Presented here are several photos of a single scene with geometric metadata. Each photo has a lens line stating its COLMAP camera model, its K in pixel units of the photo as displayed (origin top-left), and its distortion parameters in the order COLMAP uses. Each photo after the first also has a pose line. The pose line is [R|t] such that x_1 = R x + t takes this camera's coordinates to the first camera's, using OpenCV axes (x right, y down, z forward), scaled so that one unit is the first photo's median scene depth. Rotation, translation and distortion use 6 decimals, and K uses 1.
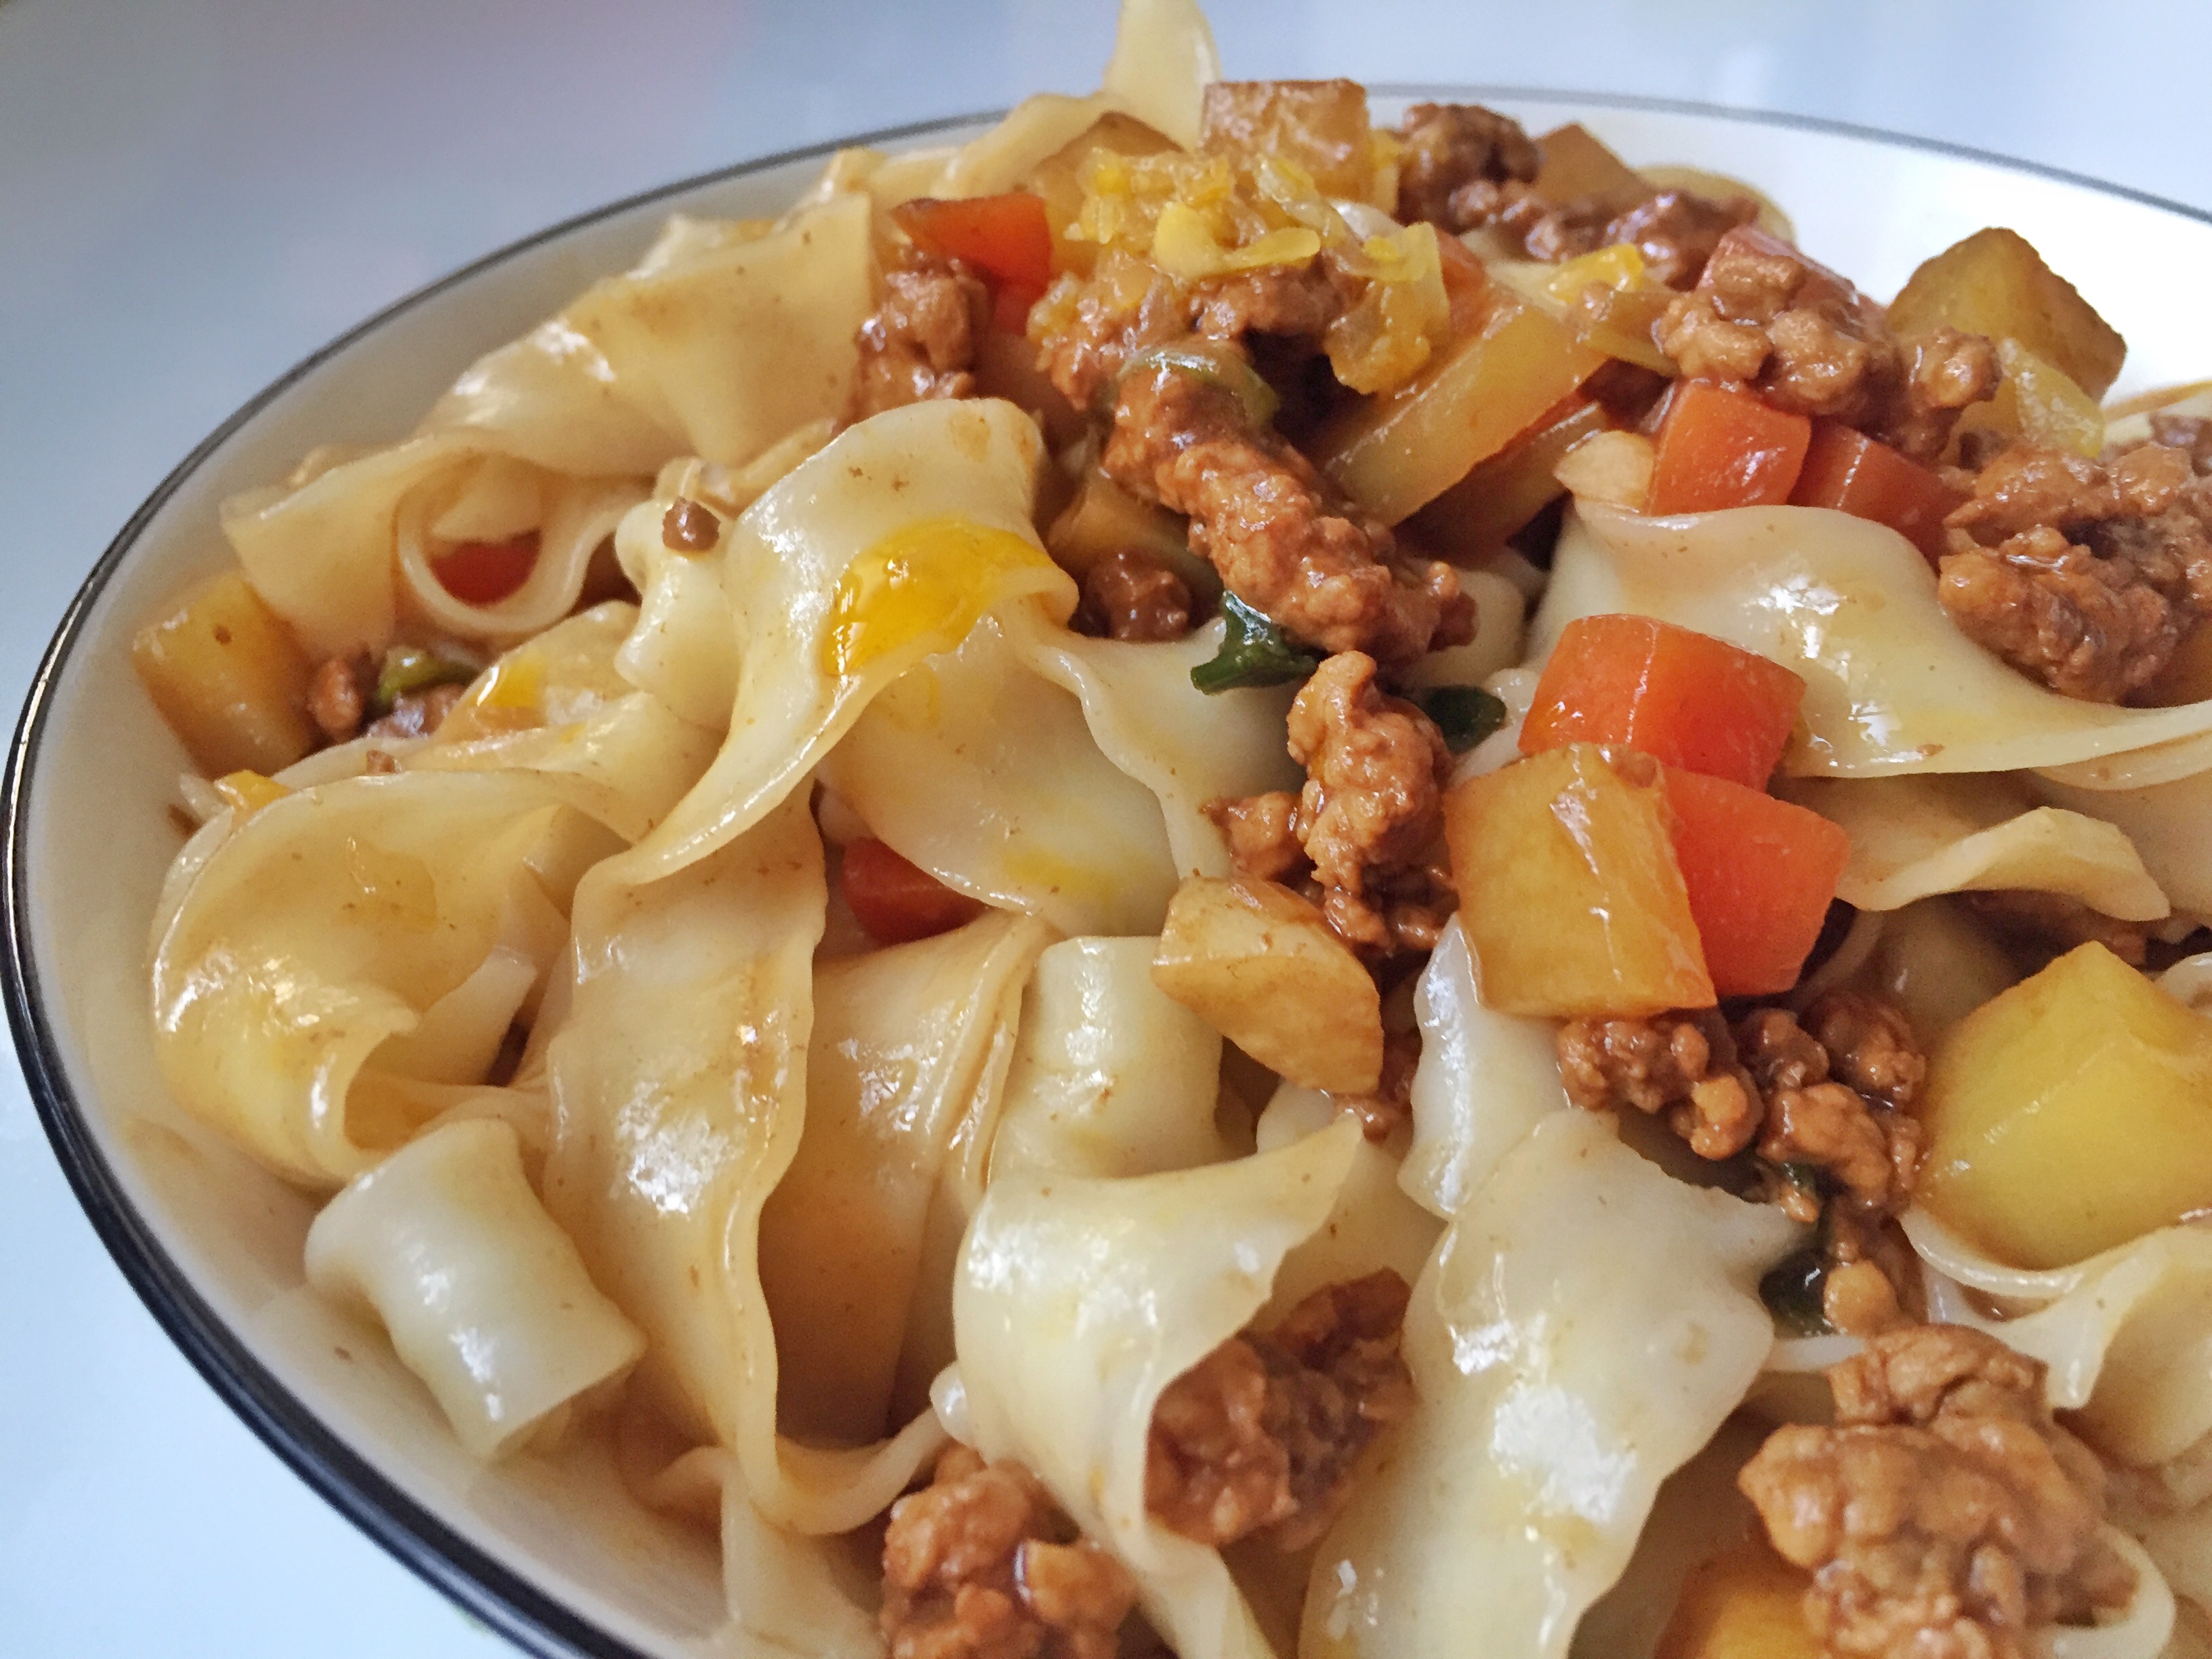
lens RADIAL K [[1976.0, 0, 1160.4], [0, 1976.0, 829.8], [0, 0, 1]] dist [0.072900, -0.173198]
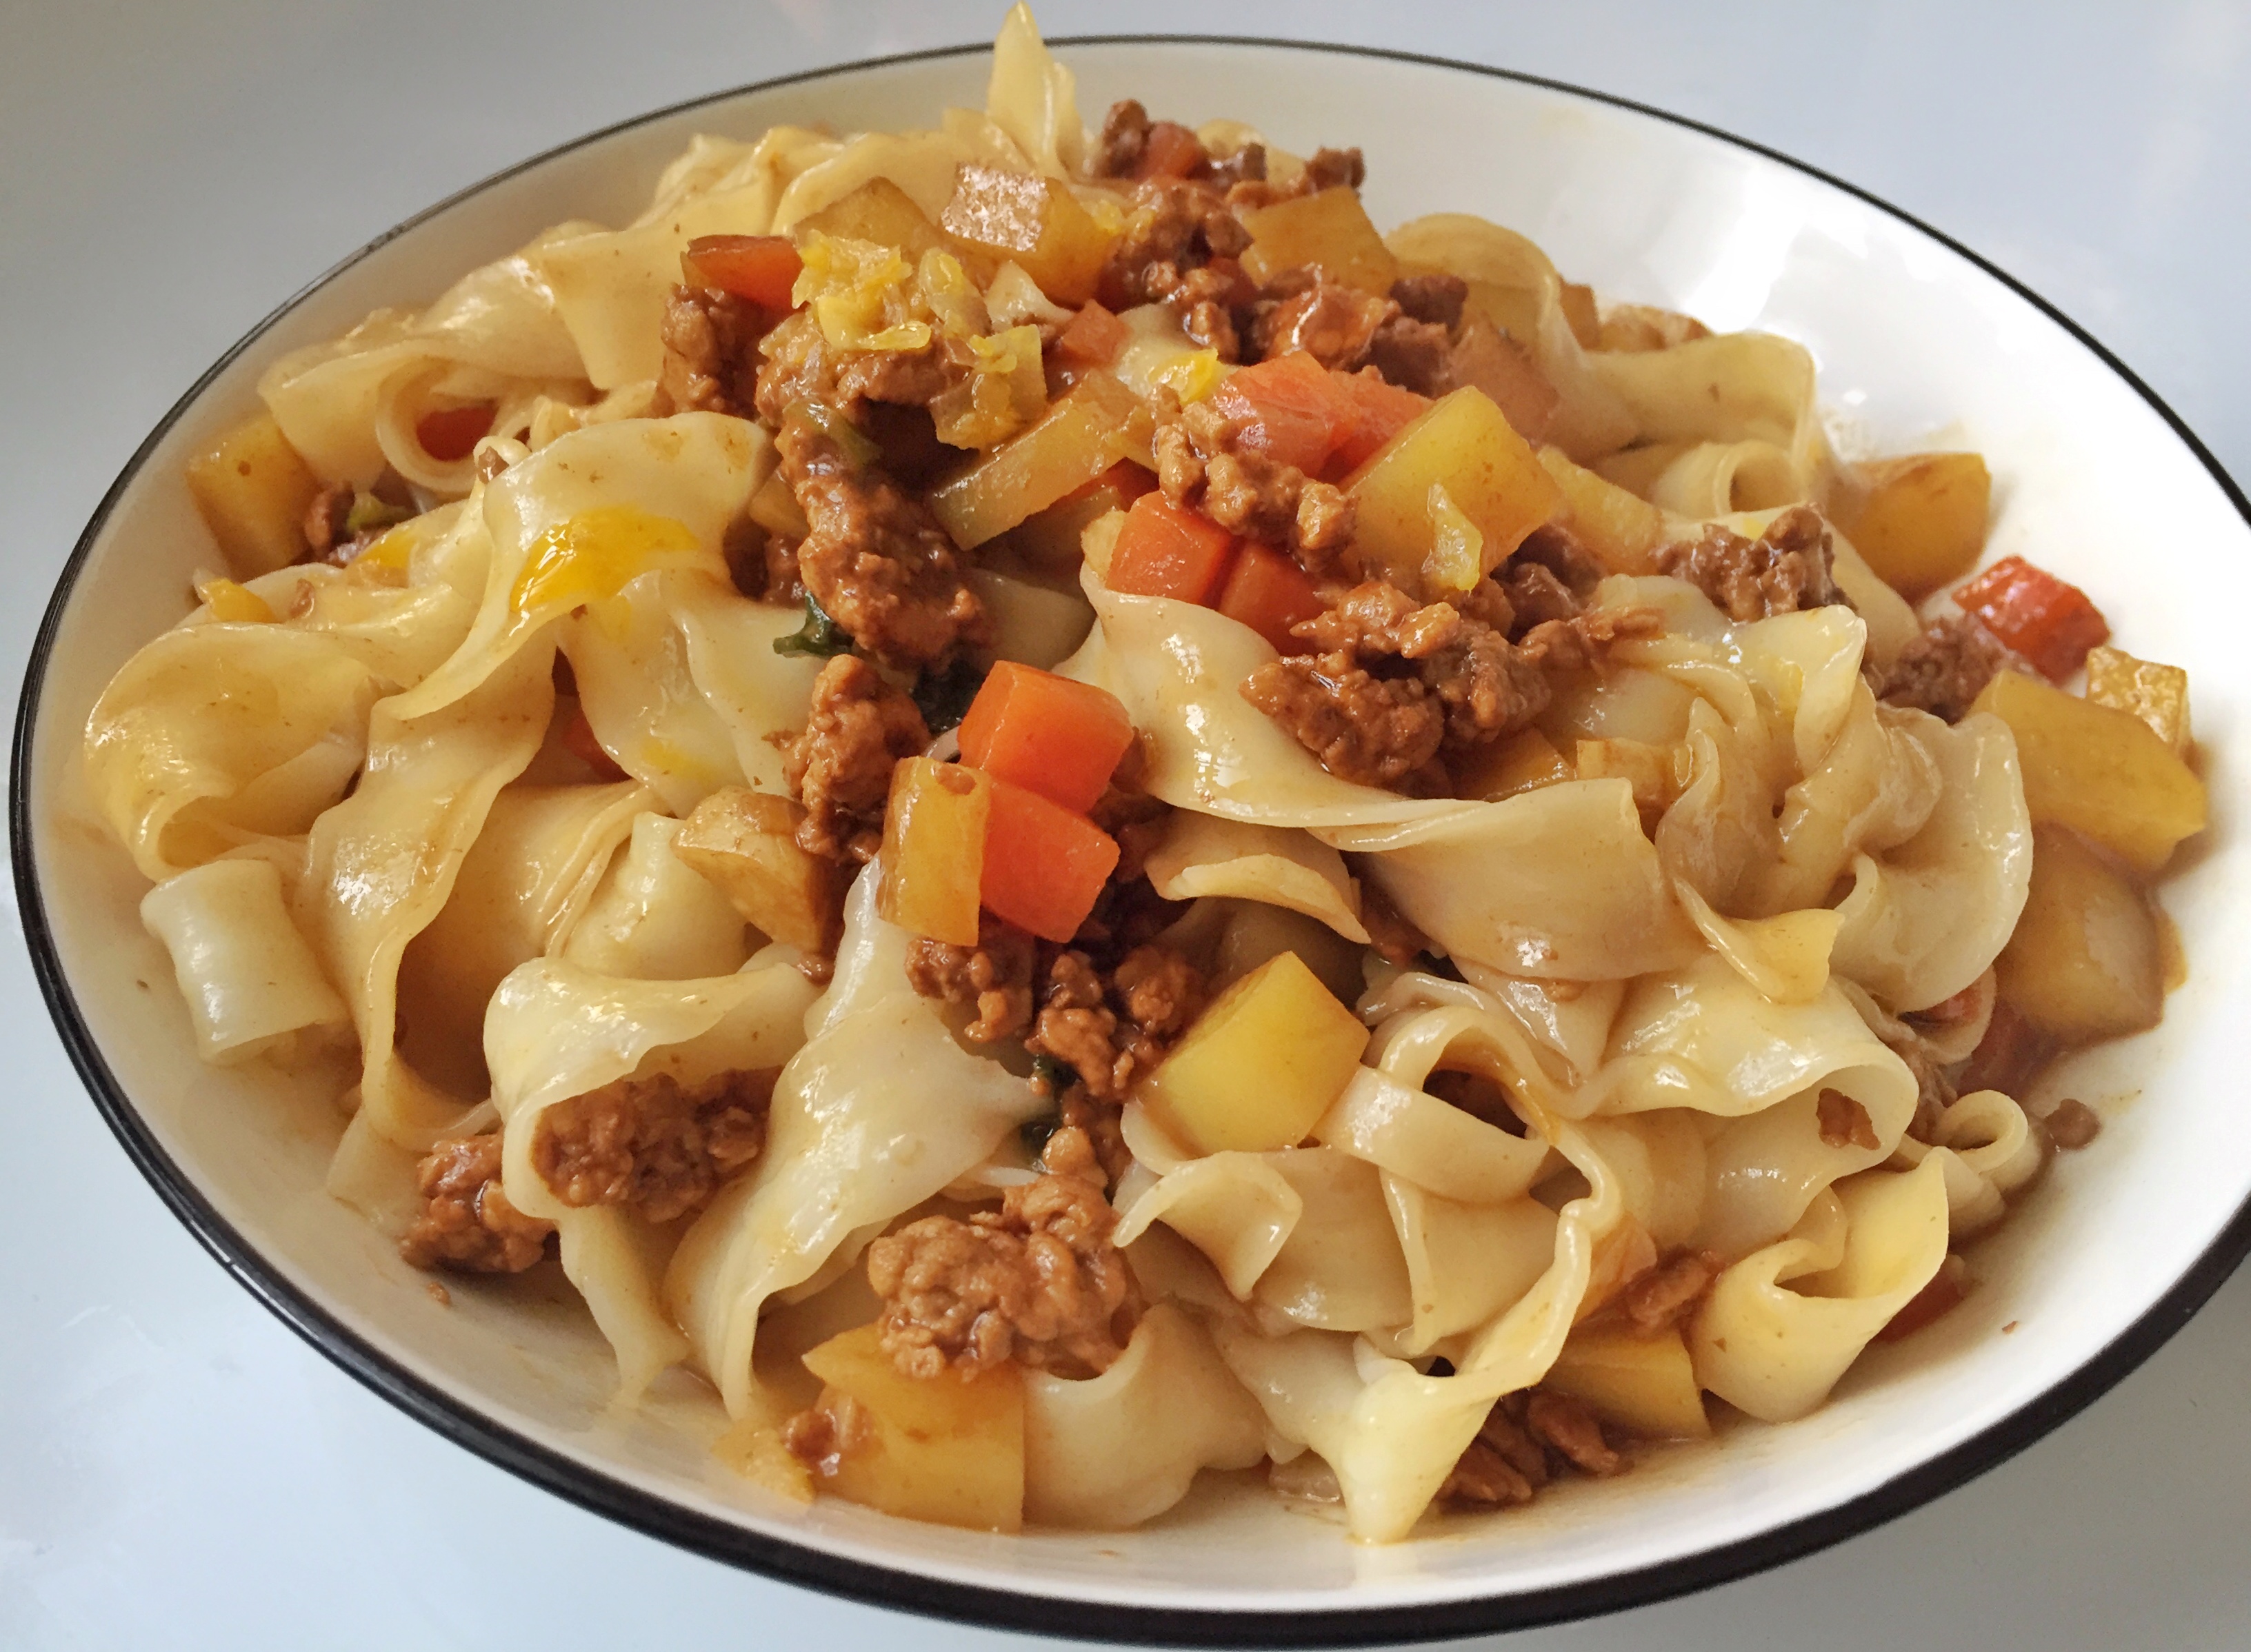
lens RADIAL K [[1939.9, 0, 1121.2], [0, 1939.9, 871.3], [0, 0, 1]] dist [0.089196, -0.164365]
pose [[0.964573, 0.195264, -0.177402, 0.558782], [-0.162921, 0.969784, 0.181594, -0.222018], [0.207501, -0.146258, 0.967239, -0.347553]]
